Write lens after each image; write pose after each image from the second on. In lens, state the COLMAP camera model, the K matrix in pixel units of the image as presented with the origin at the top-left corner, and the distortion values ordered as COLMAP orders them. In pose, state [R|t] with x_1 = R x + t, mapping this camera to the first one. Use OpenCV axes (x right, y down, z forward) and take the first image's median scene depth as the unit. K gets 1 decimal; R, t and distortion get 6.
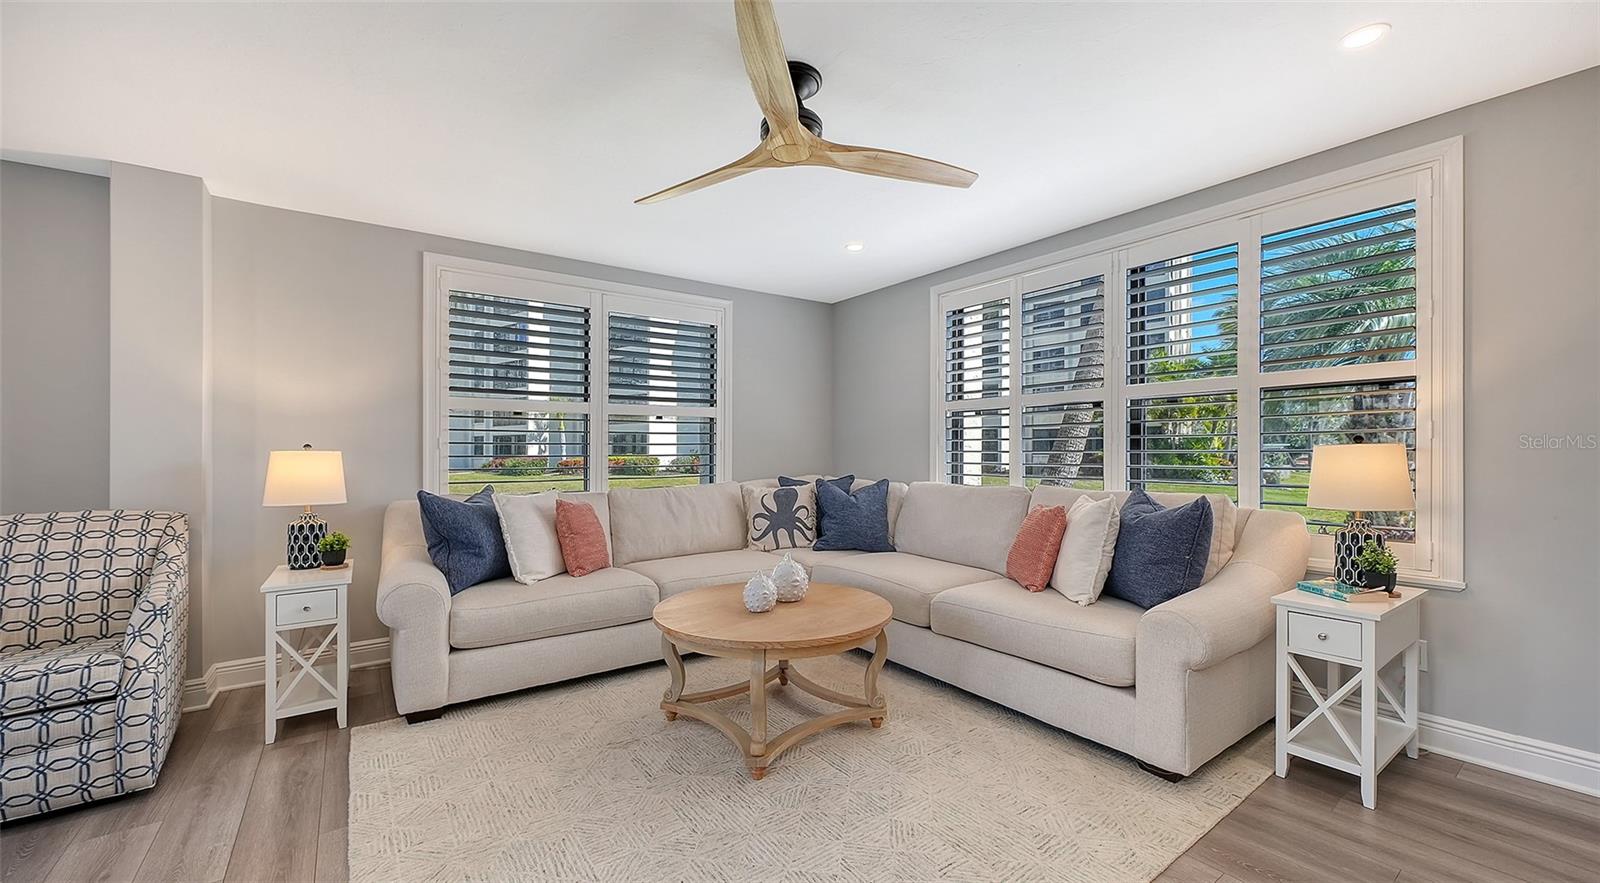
lens RADIAL K [[625.9, 0, 798.7], [0, 625.9, 450.5], [0, 0, 1]] dist [-0.000234, -0.000257]
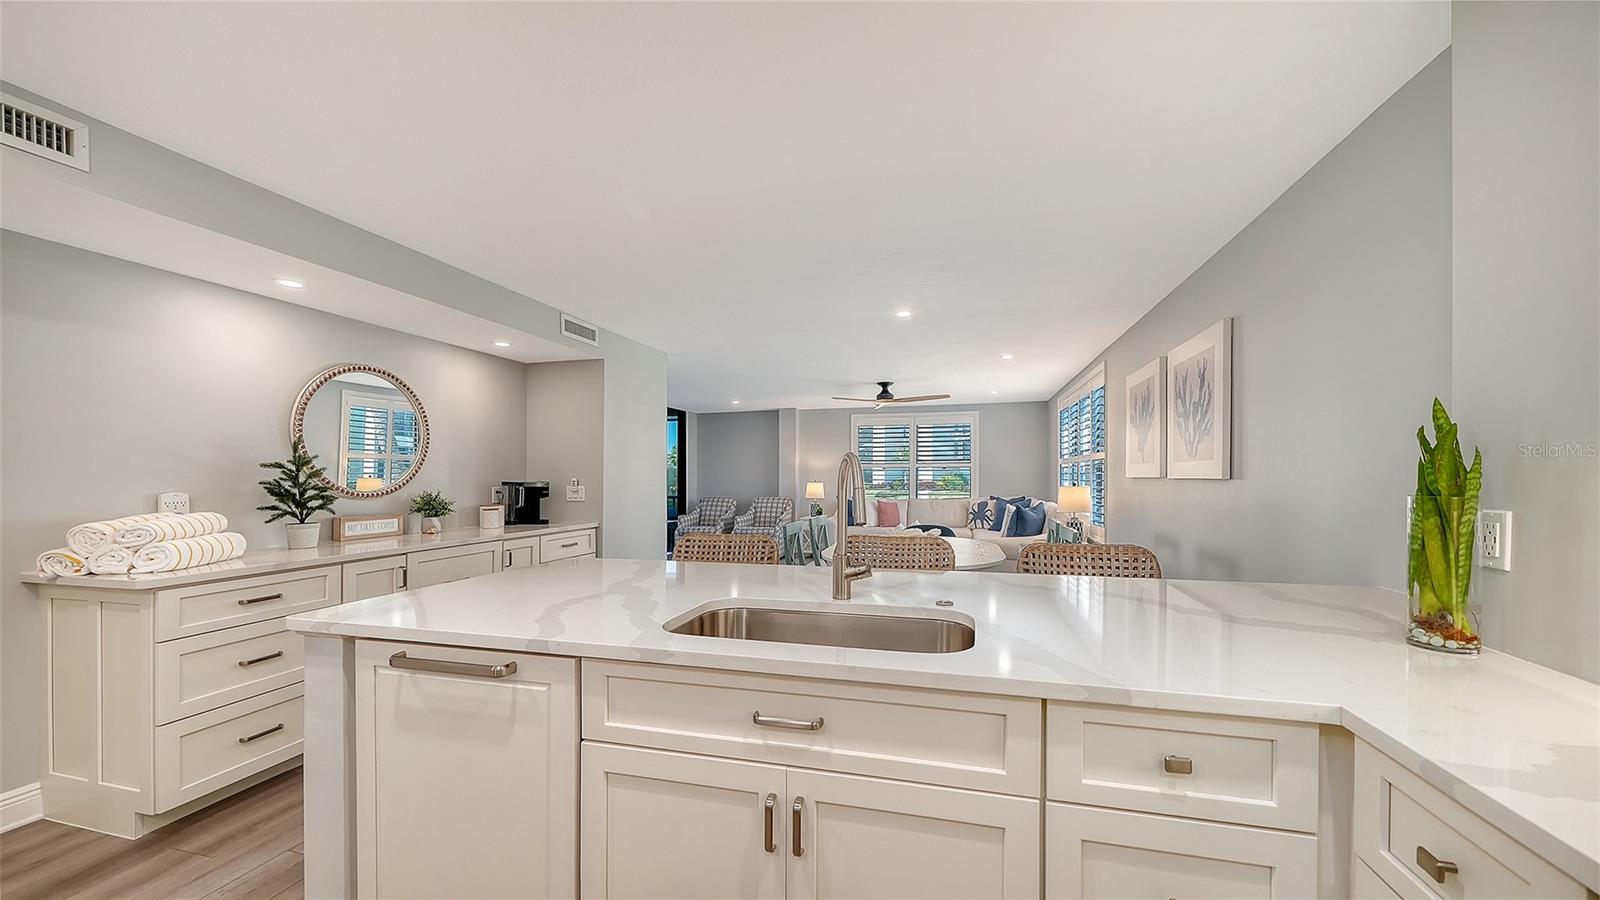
lens RADIAL K [[570.5, 0, 810.0], [0, 570.5, 464.1], [0, 0, 1]] dist [-0.009893, -0.000205]
pose [[0.633481, -0.010513, -0.773687, 1.499505], [-0.001563, 0.999888, -0.014867, -0.049239], [0.773756, 0.010628, 0.633394, -0.934007]]
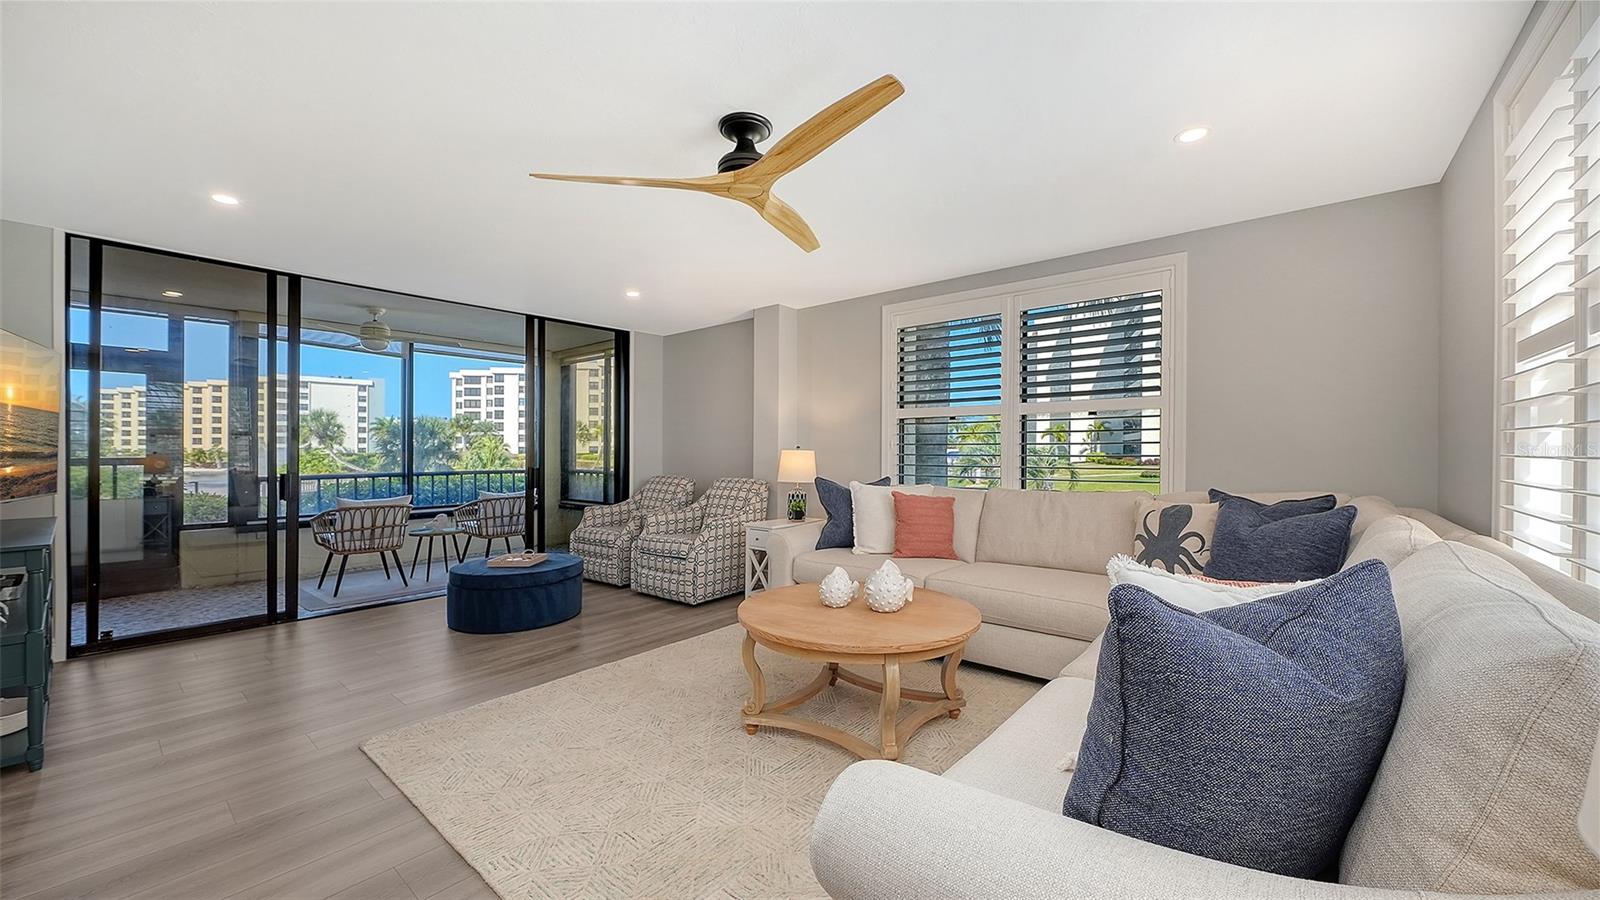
lens RADIAL K [[601.2, 0, 794.6], [0, 601.2, 446.8], [0, 0, 1]] dist [-0.002703, -0.000316]
pose [[0.234057, -0.001101, -0.972222, 0.717241], [-0.000562, 0.999999, -0.001268, -0.005796], [0.972223, 0.000843, 0.234056, 0.562052]]
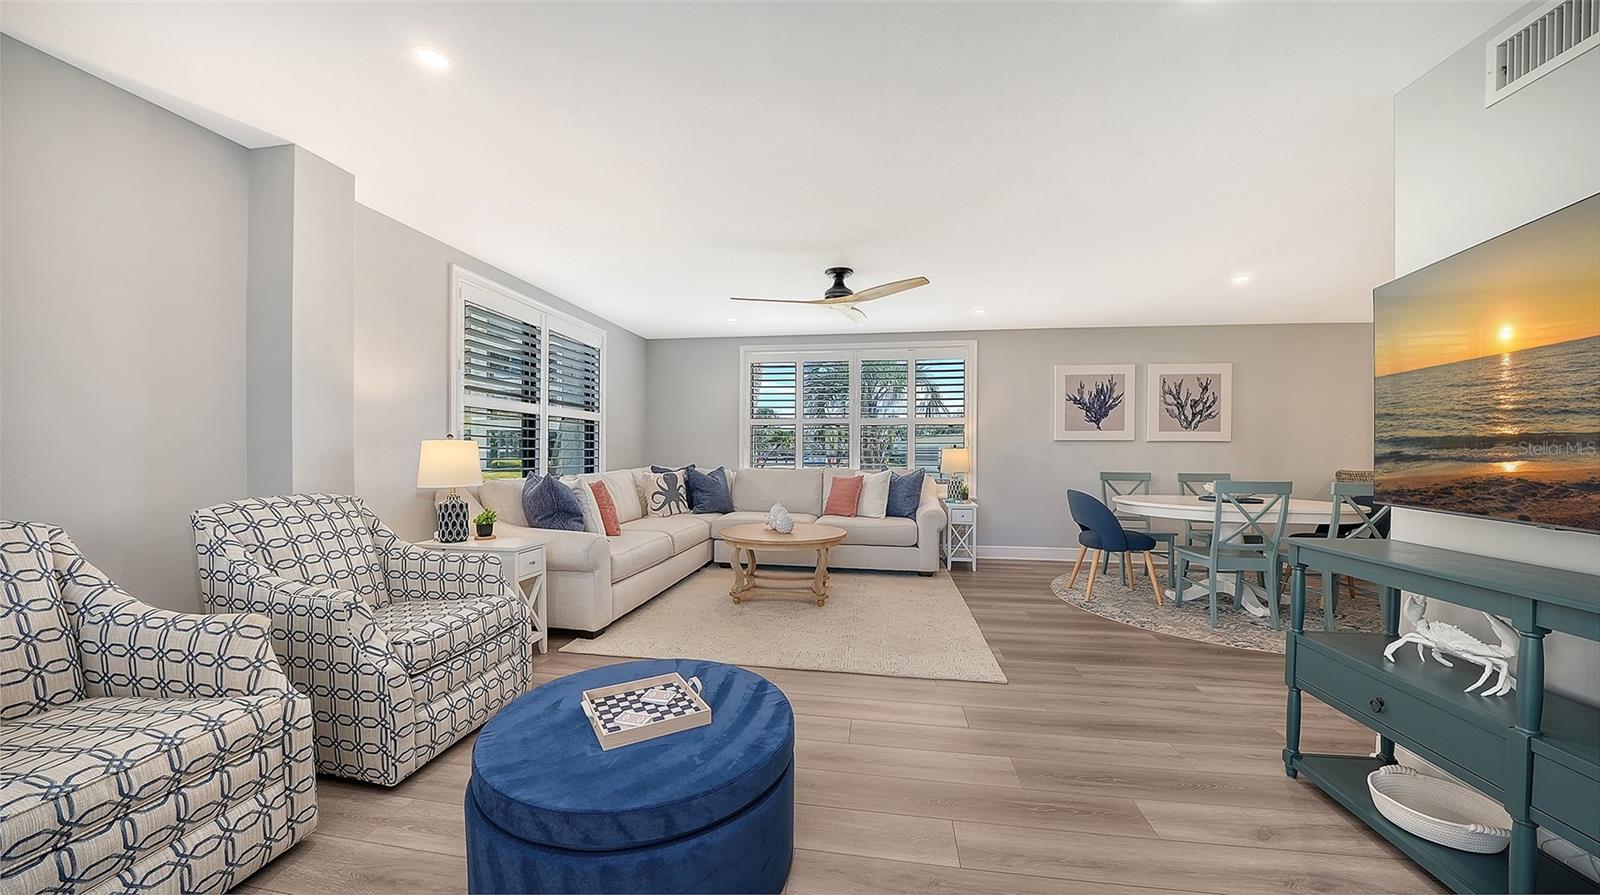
lens RADIAL K [[558.0, 0, 806.5], [0, 558.0, 458.9], [0, 0, 1]] dist [-0.018873, -0.000127]
pose [[0.697680, 0.001718, 0.716407, -0.972213], [-0.009303, 0.999935, 0.006663, 0.020792], [-0.716349, -0.011314, 0.697650, -0.161115]]
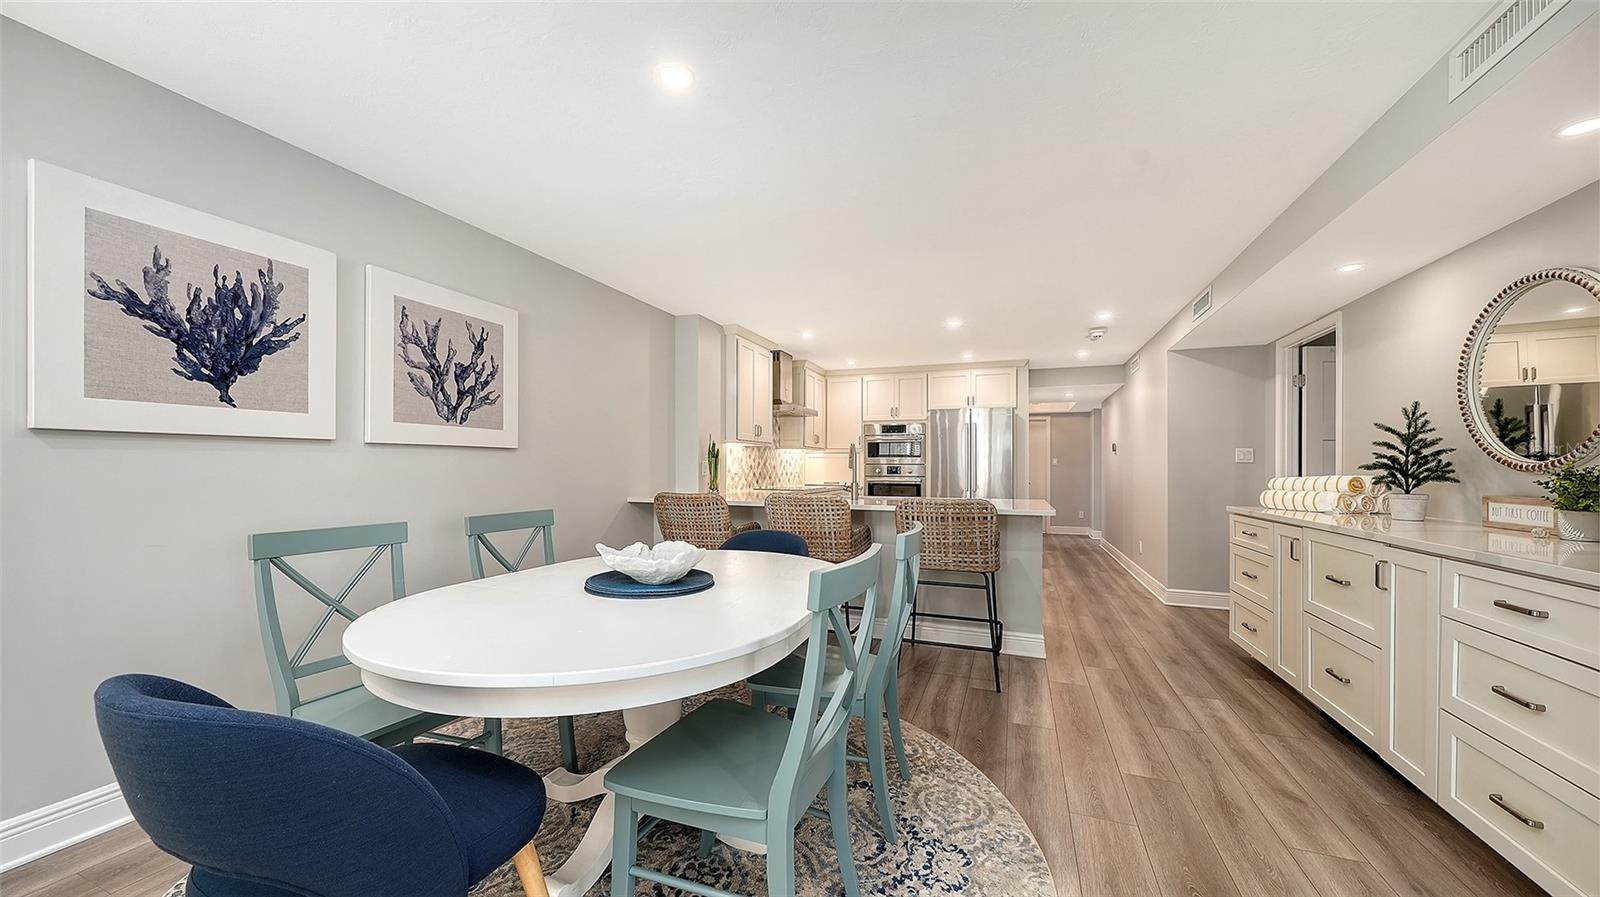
lens RADIAL K [[559.1, 0, 800.7], [0, 559.1, 466.5], [0, 0, 1]] dist [-0.000461, -0.000170]
pose [[-0.548068, 0.002322, 0.836431, 0.104460], [-0.003711, 0.999980, -0.005207, -0.000493], [-0.836426, -0.005958, -0.548048, 0.222627]]
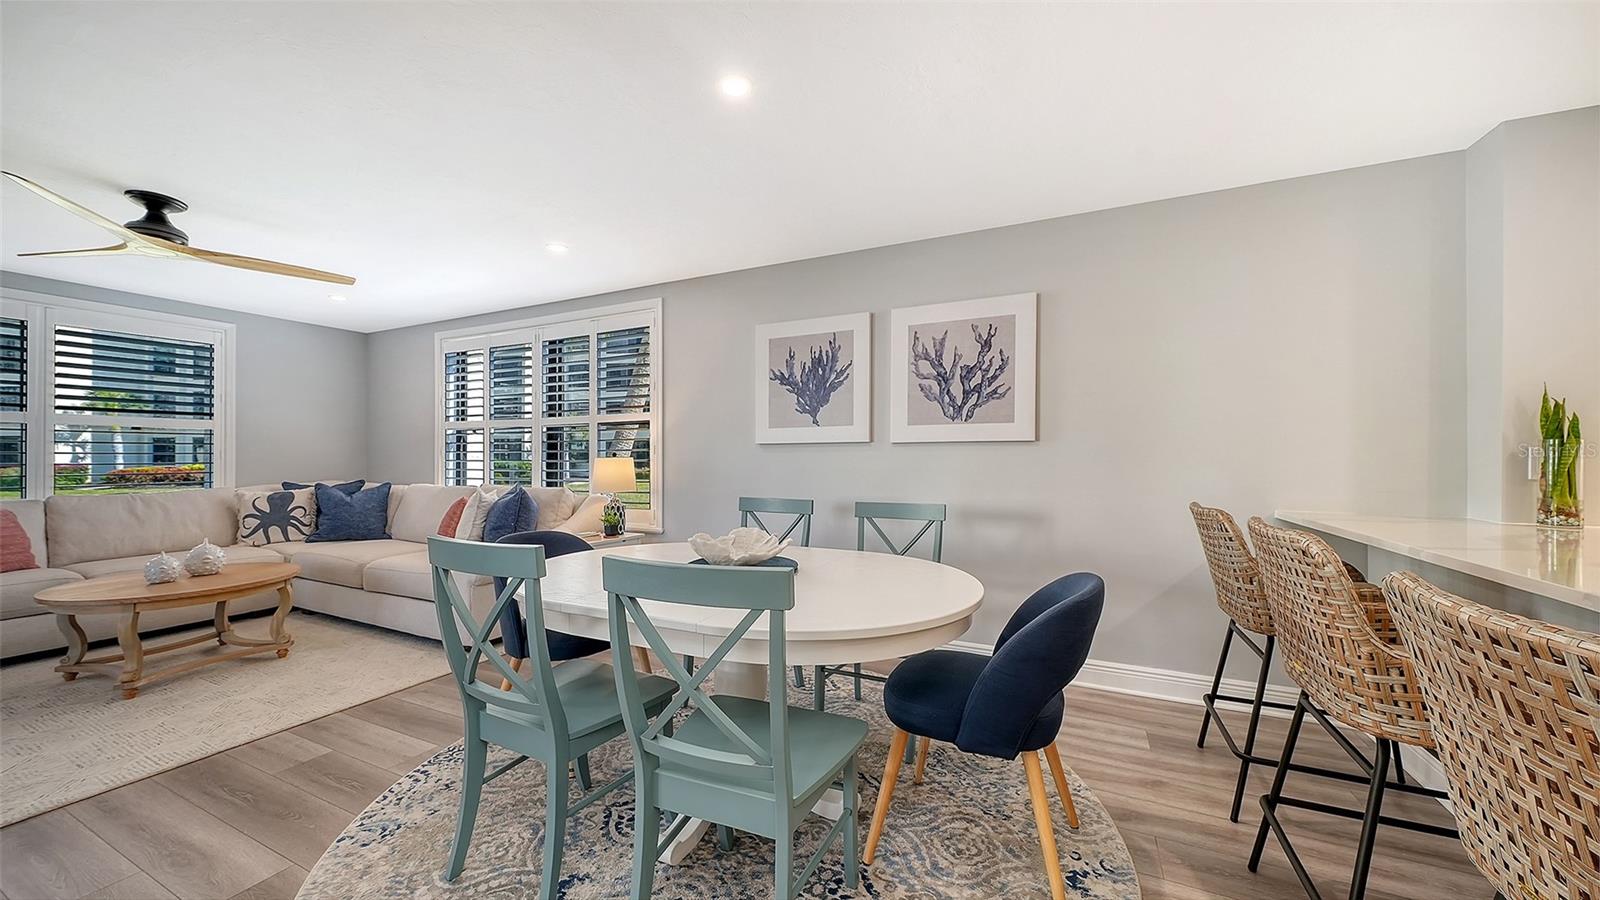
lens RADIAL K [[575.6, 0, 802.9], [0, 575.6, 461.5], [0, 0, 1]] dist [-0.000324, -0.000343]
pose [[0.876612, 0.000412, 0.481198, 0.427900], [-0.002832, 0.999987, 0.004302, -0.005113], [-0.481190, -0.005134, 0.876601, -0.561649]]
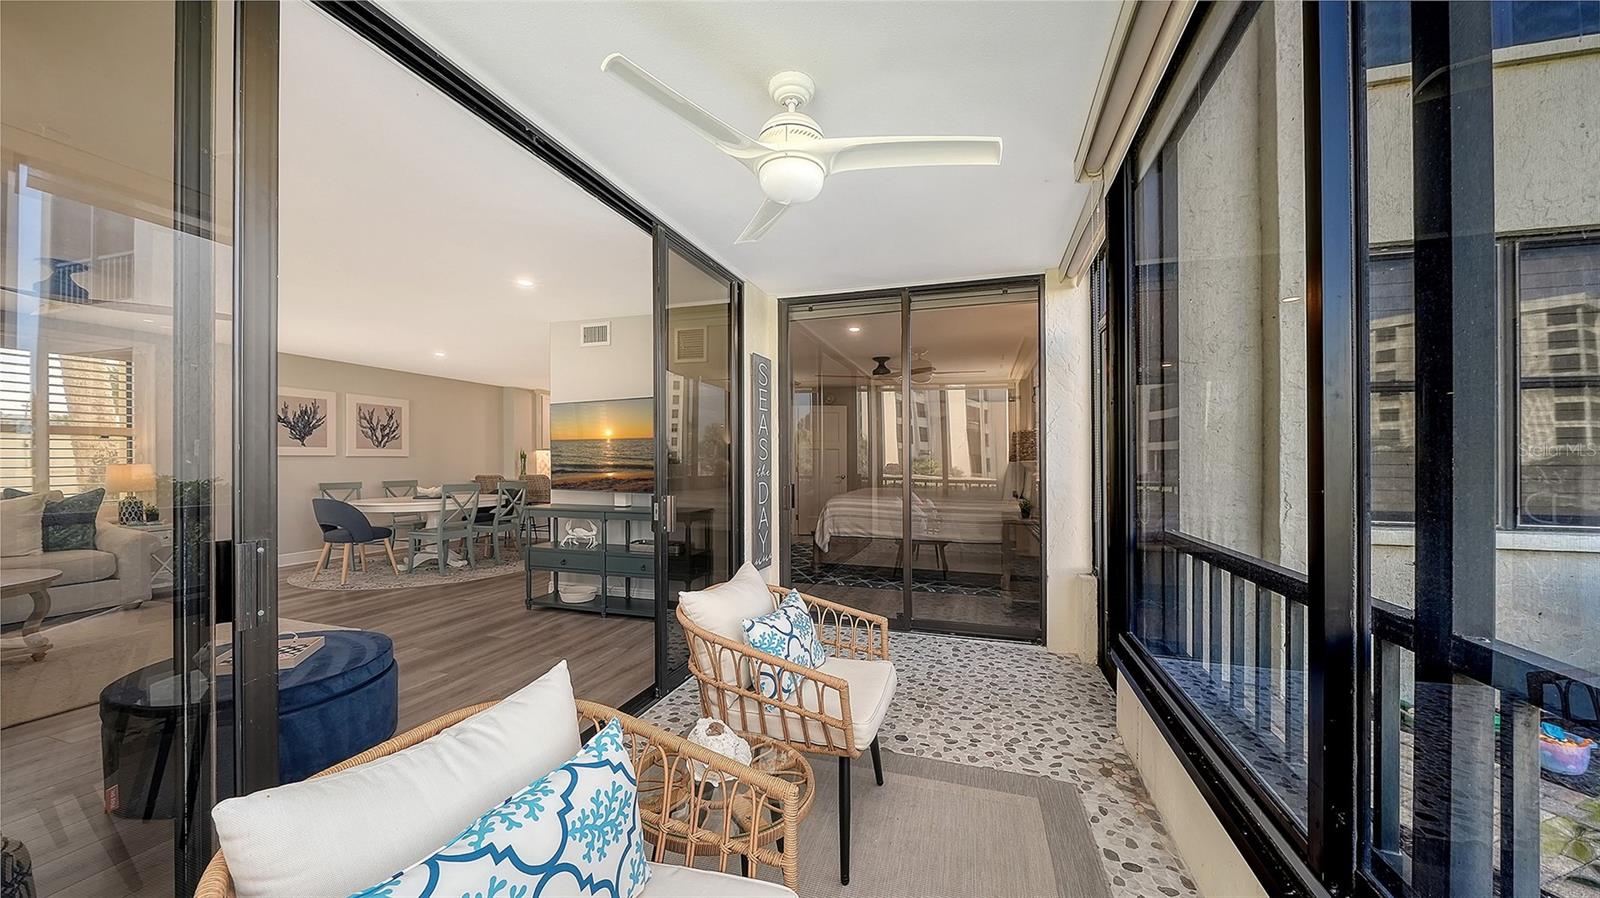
lens RADIAL K [[559.1, 0, 800.7], [0, 559.1, 467.0], [0, 0, 1]] dist [-0.000461, -0.000170]
pose [[-0.593416, -0.002036, 0.804893, -1.750114], [0.004724, 0.999971, 0.006012, 0.001229], [-0.804882, 0.007370, -0.593389, 0.169755]]
